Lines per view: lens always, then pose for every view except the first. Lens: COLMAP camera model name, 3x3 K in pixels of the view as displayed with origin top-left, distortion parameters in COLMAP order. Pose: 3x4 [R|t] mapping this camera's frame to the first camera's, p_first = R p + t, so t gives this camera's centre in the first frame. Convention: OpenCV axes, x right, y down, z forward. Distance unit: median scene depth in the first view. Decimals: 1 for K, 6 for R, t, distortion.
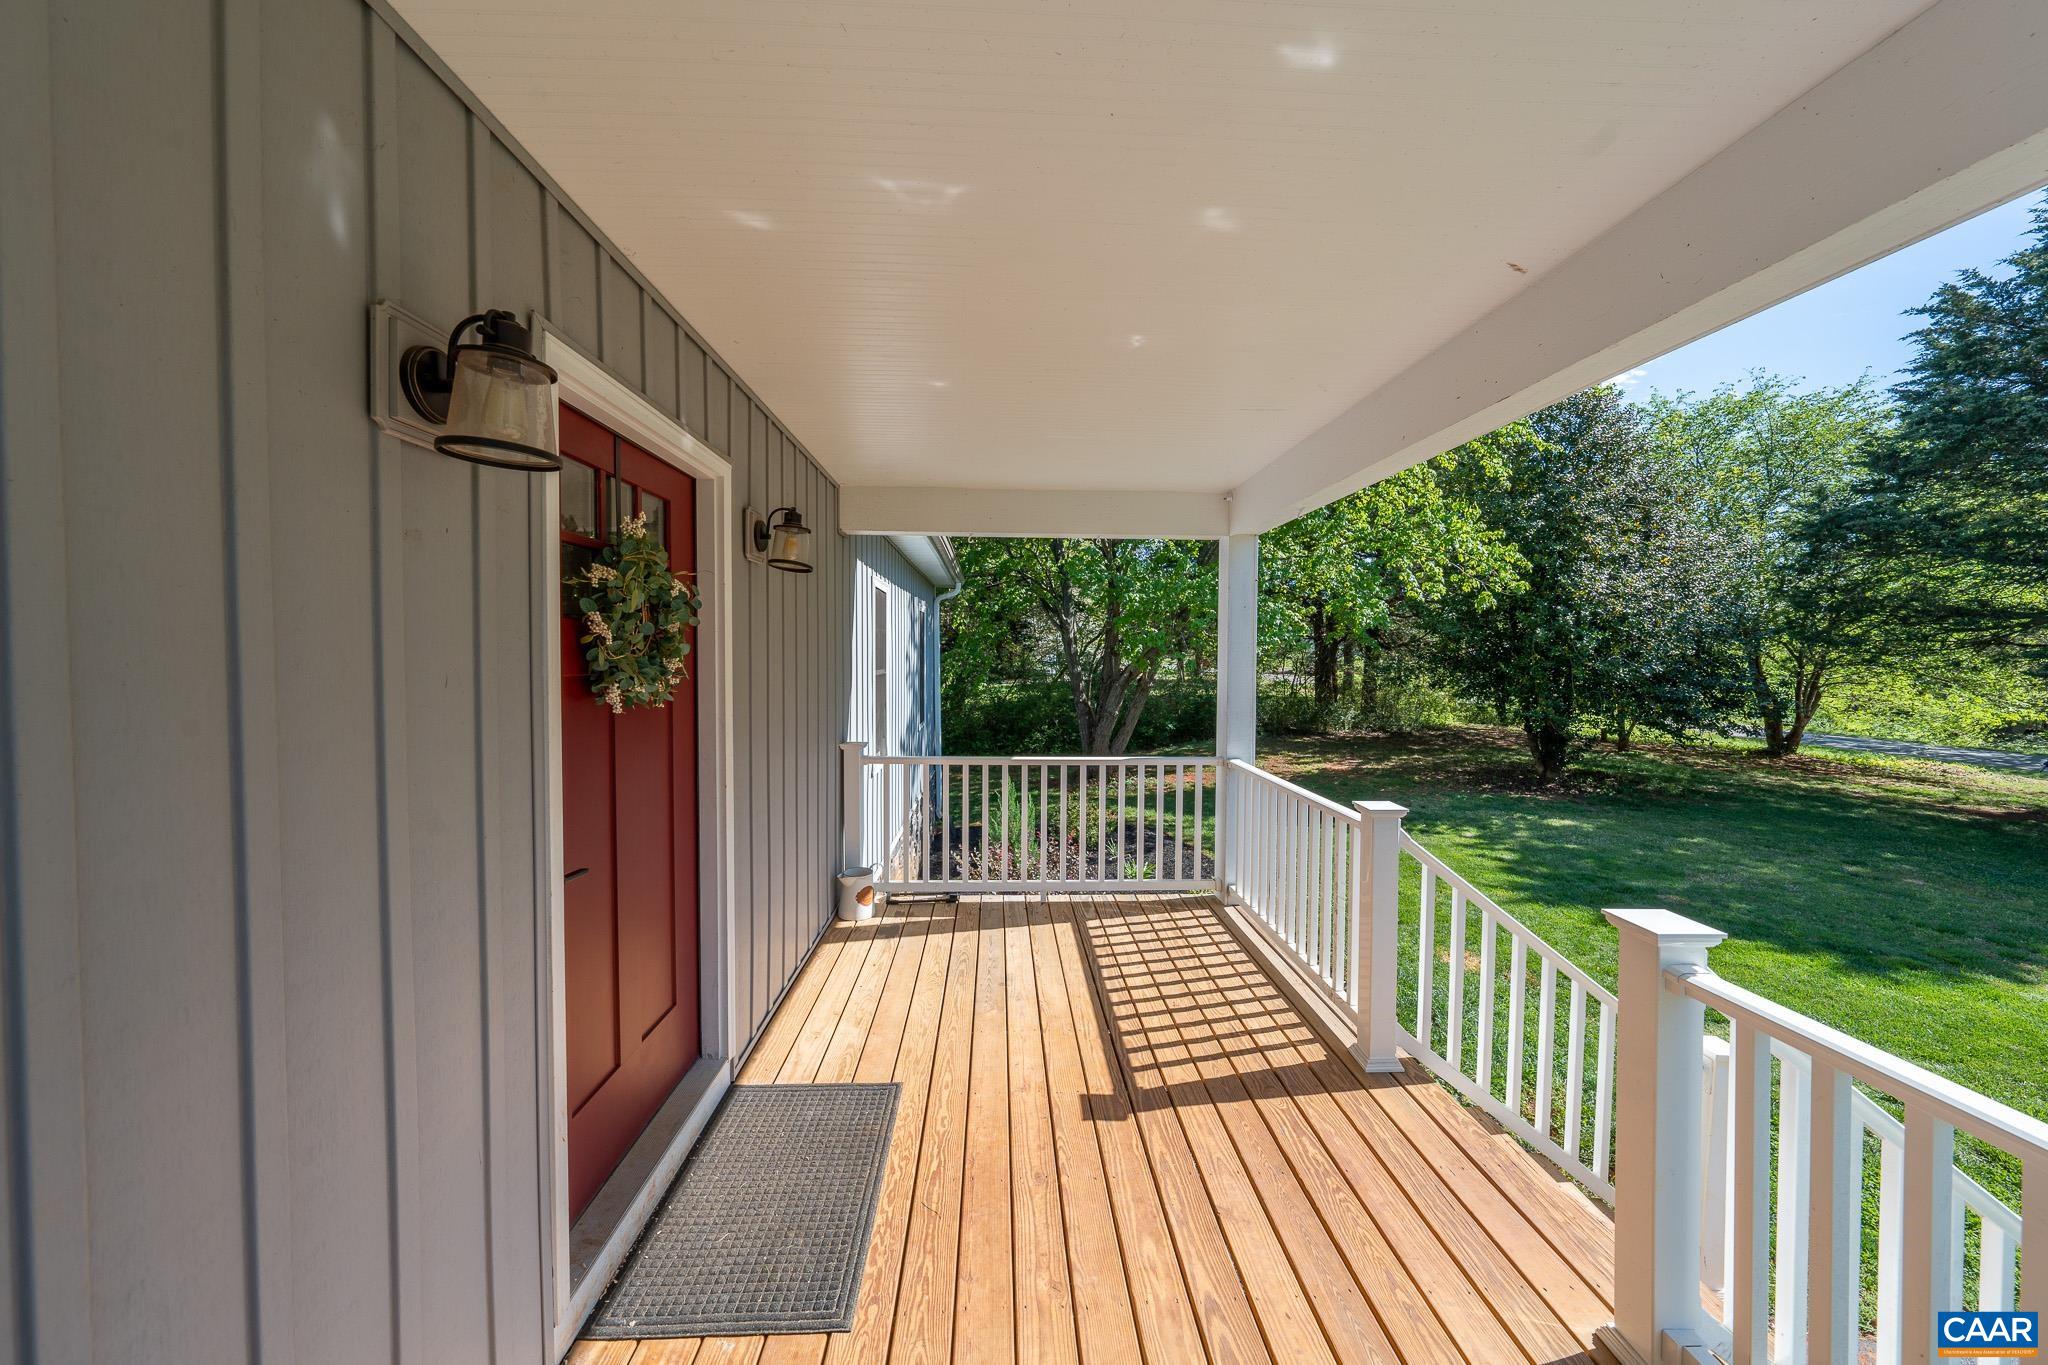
lens RADIAL K [[701.9, 0, 1018.9], [0, 701.9, 678.6], [0, 0, 1]] dist [-0.002039, 0.000292]
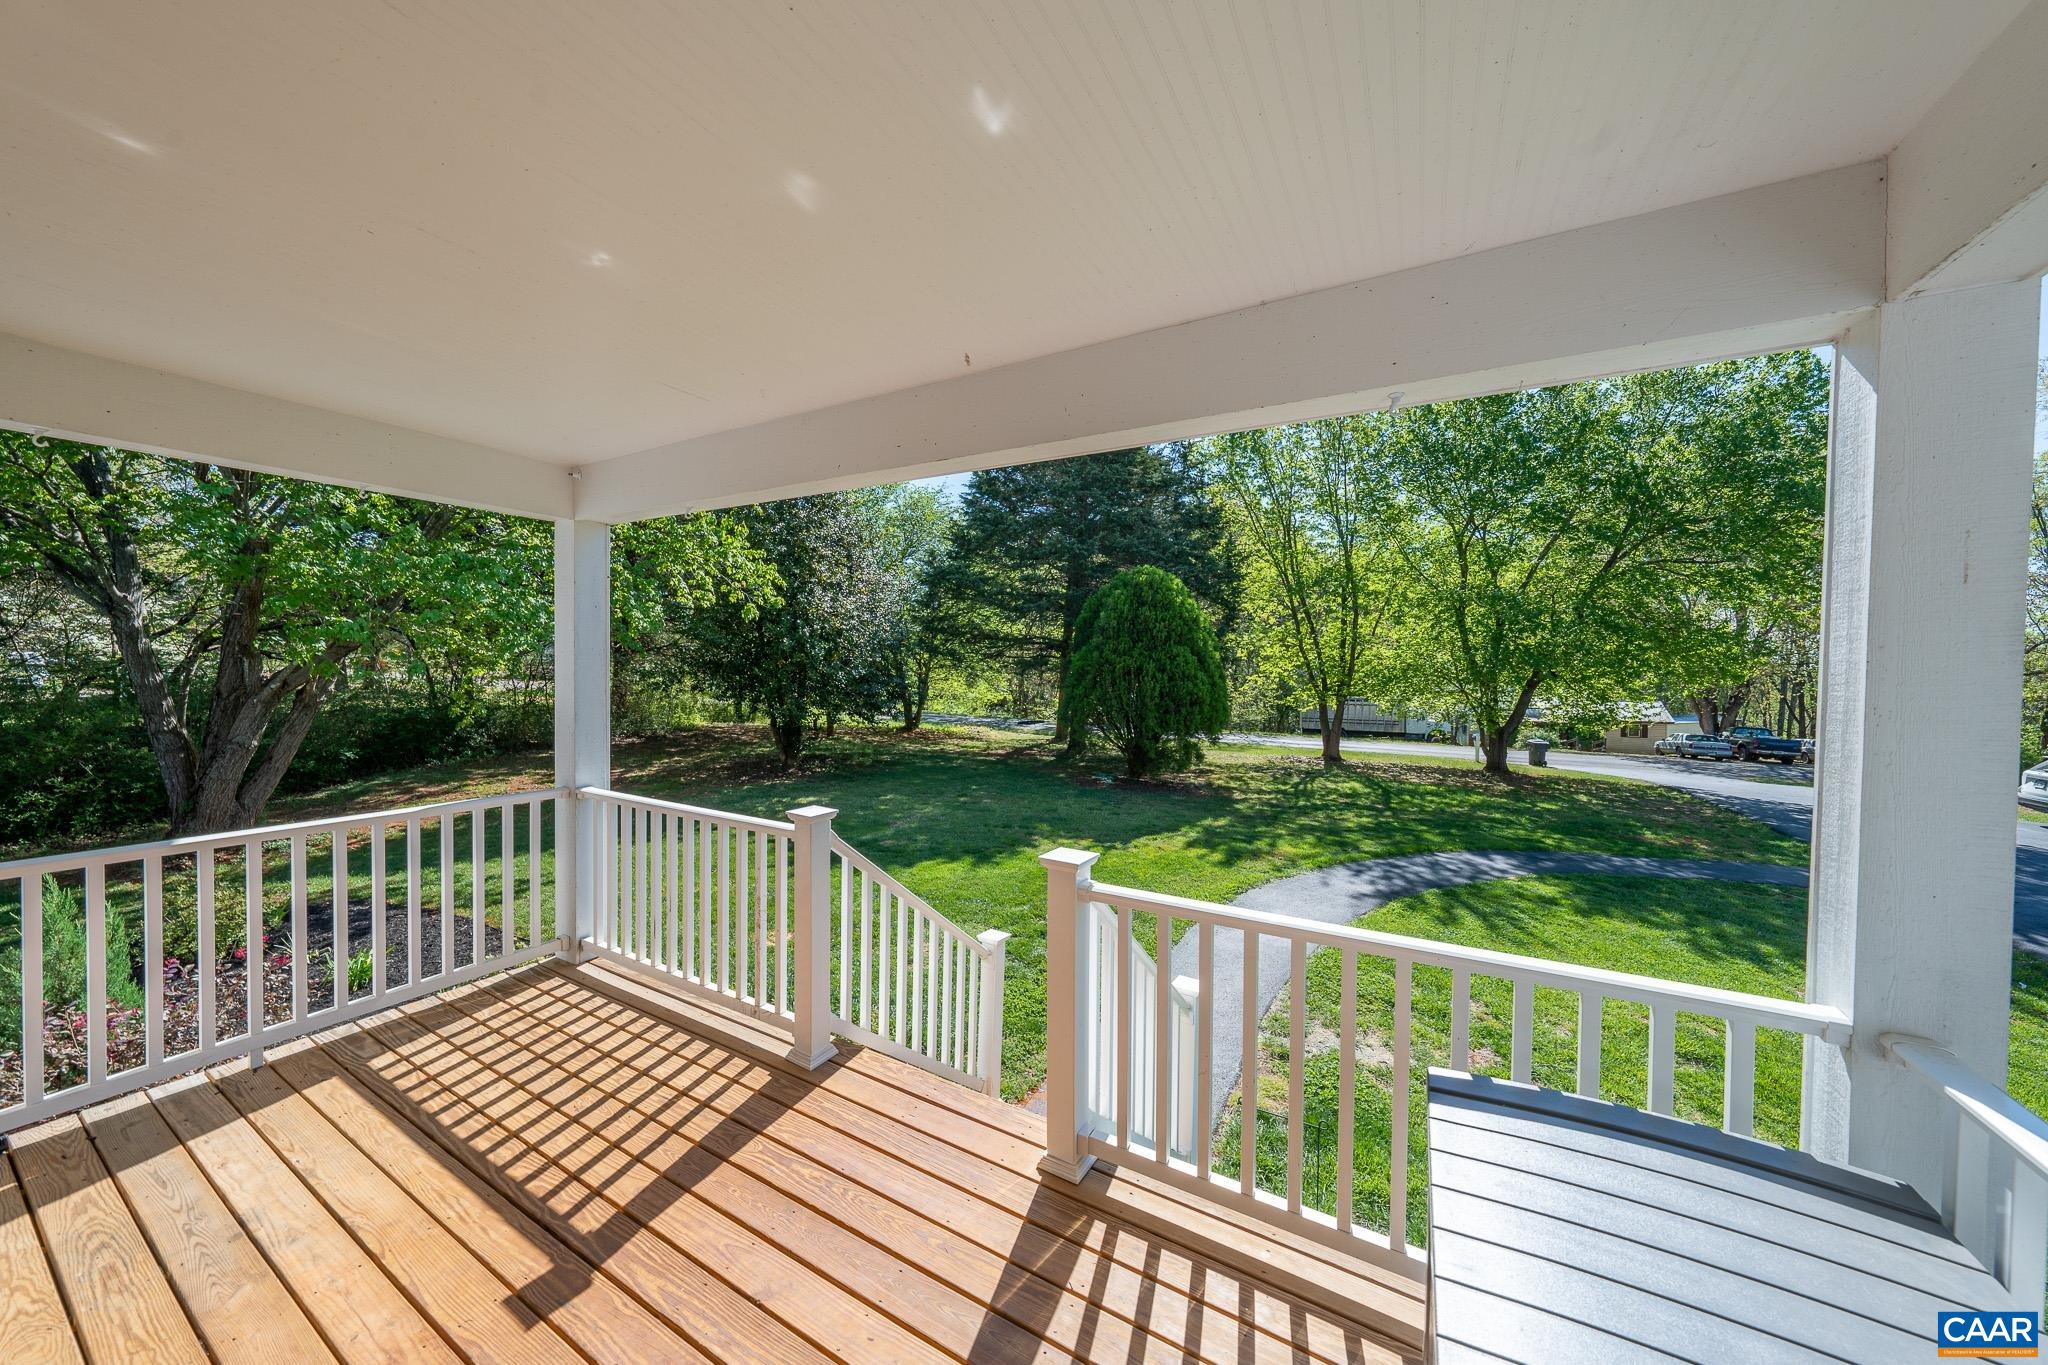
lens RADIAL K [[701.4, 0, 1029.9], [0, 701.4, 680.9], [0, 0, 1]] dist [-0.010796, 0.003534]
pose [[0.523868, -0.018343, 0.851602, -0.121808], [0.018870, 0.999773, 0.009926, -0.010737], [-0.851591, 0.010869, 0.524095, 0.106284]]
